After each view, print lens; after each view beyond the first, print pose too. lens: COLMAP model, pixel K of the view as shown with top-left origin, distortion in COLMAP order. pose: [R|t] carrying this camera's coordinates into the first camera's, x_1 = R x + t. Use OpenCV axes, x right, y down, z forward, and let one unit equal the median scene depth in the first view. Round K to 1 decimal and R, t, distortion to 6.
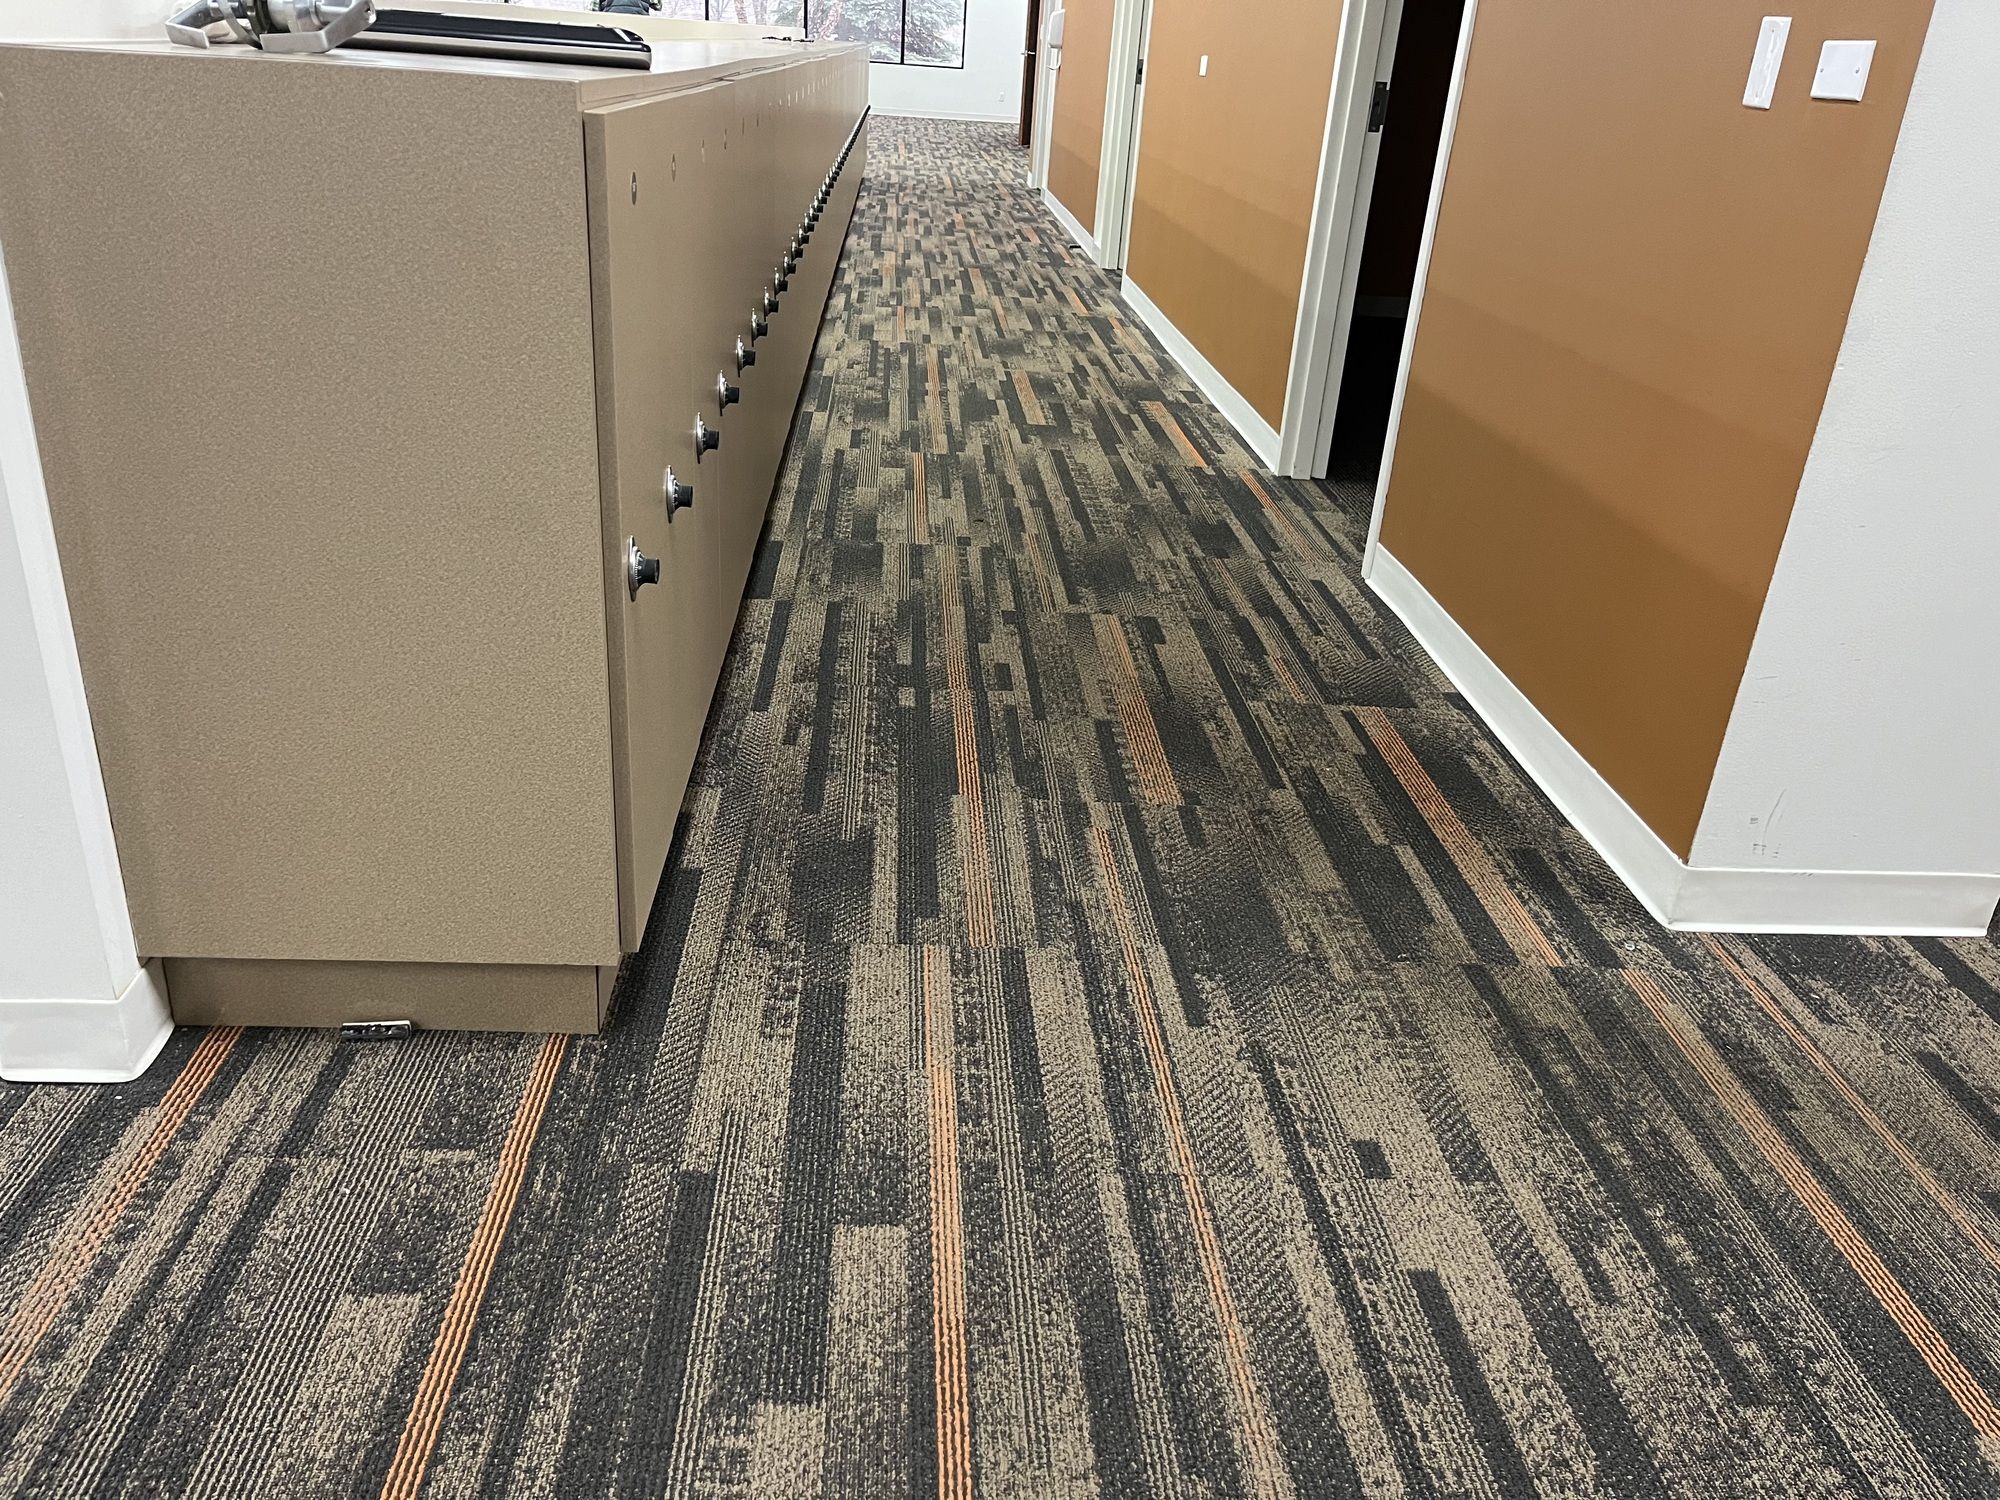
lens RADIAL K [[1513.9, 0, 1000.0], [0, 1513.9, 750.0], [0, 0, 1]] dist [0.028451, -0.002111]
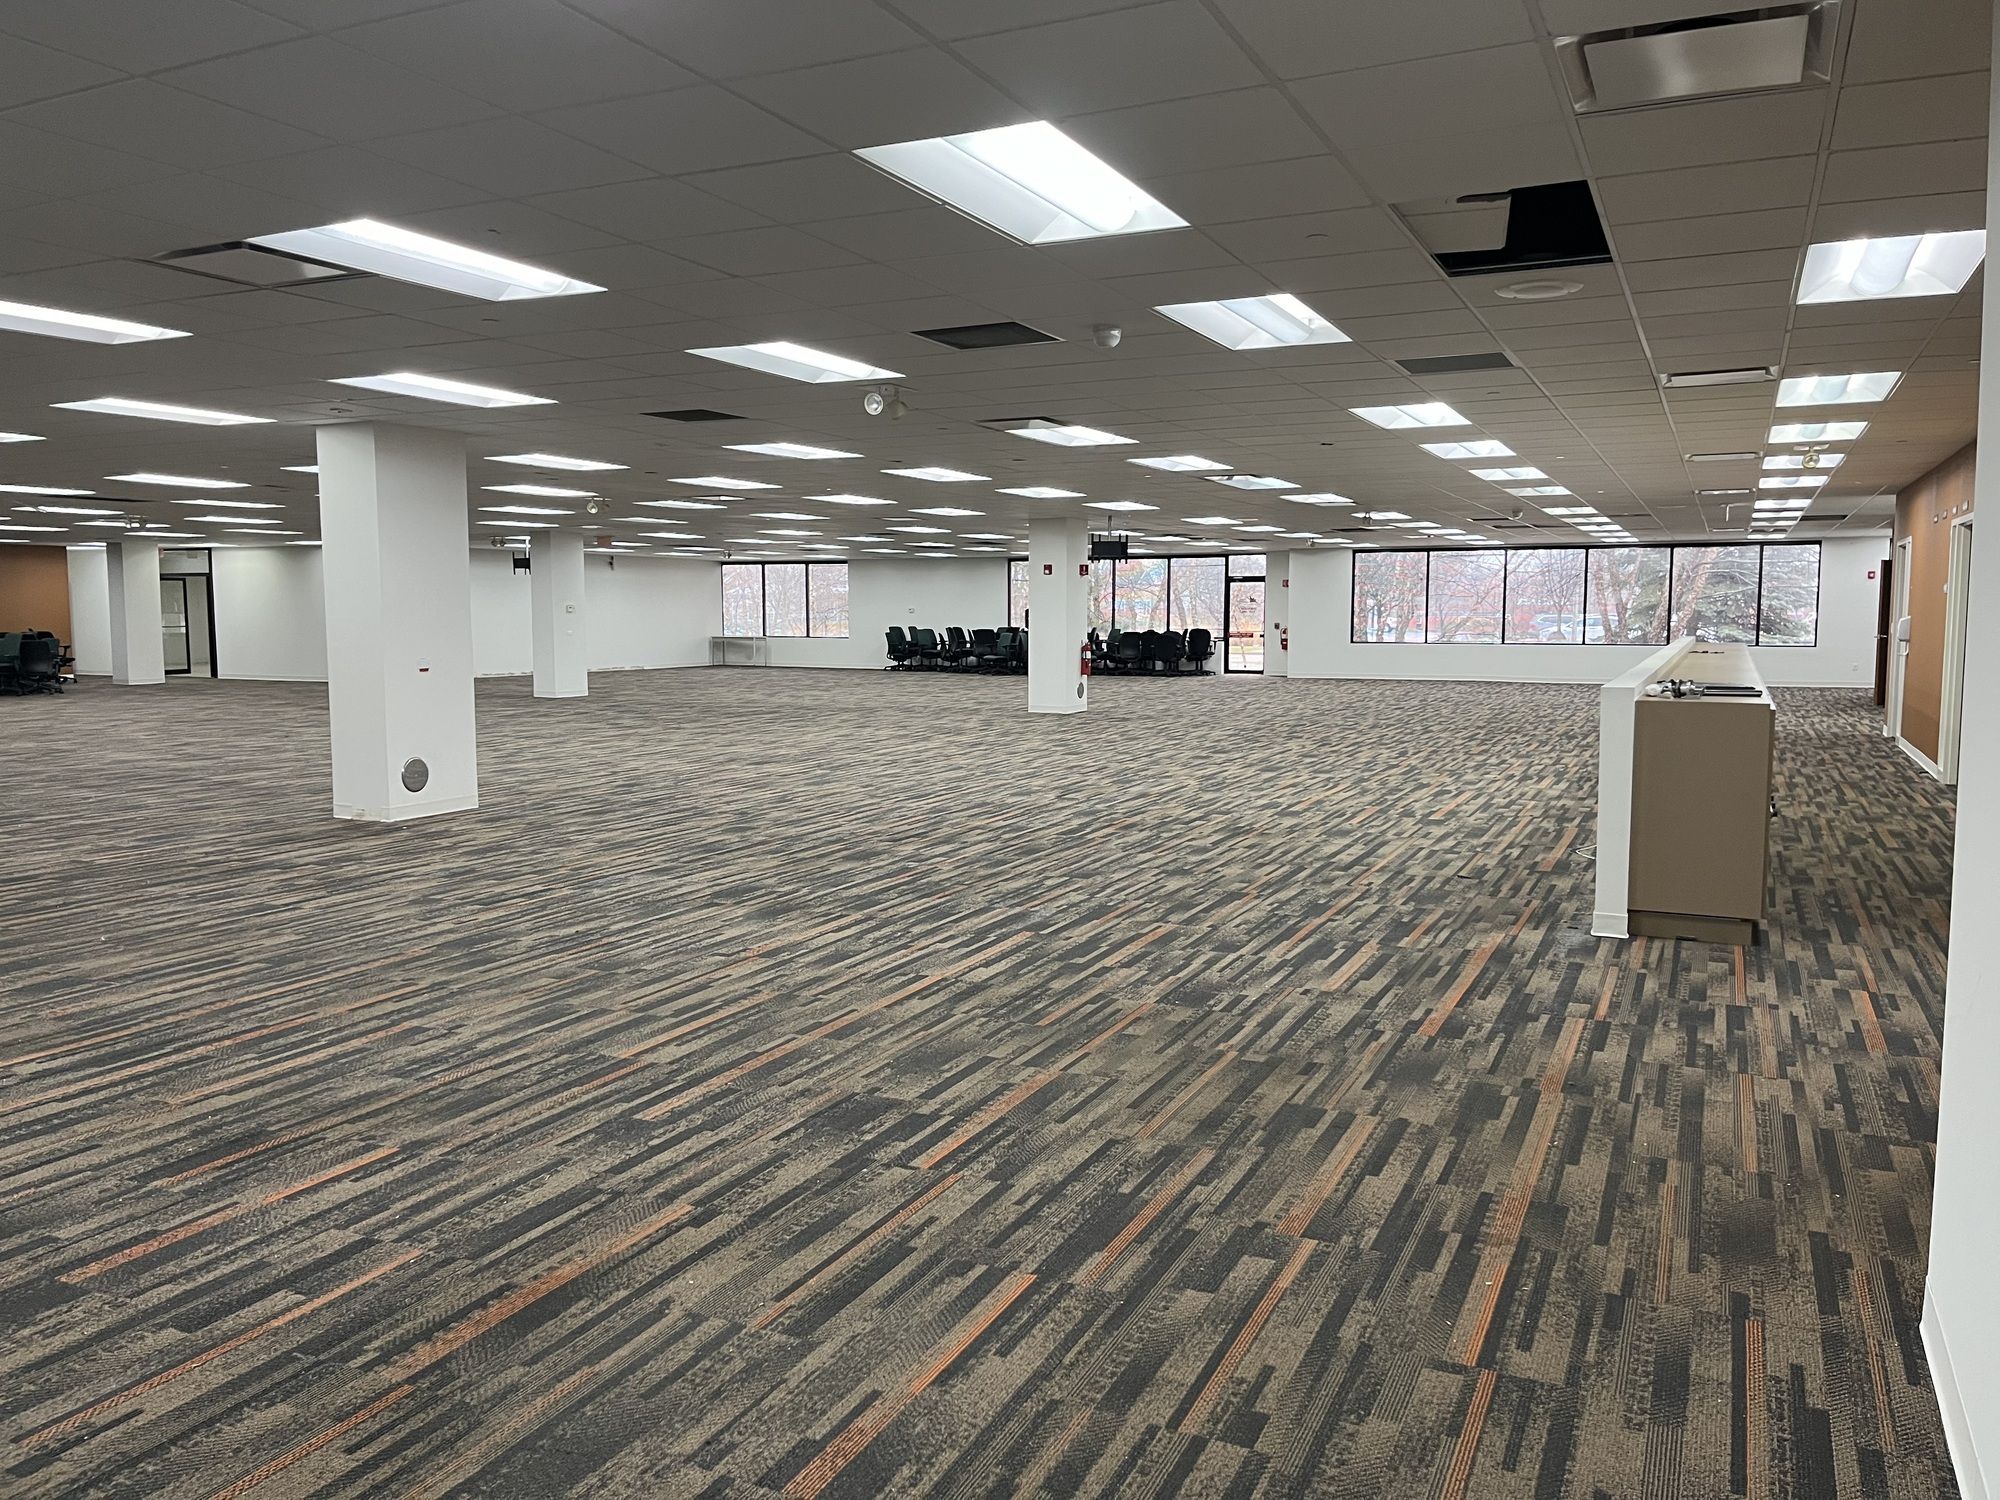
lens RADIAL K [[1513.9, 0, 1000.0], [0, 1513.9, 750.0], [0, 0, 1]] dist [0.028451, -0.002111]
pose [[0.874151, -0.014841, -0.485427, -0.014304], [-0.155119, 0.938645, -0.308033, 0.277509], [0.460215, 0.344566, 0.818215, -0.714601]]
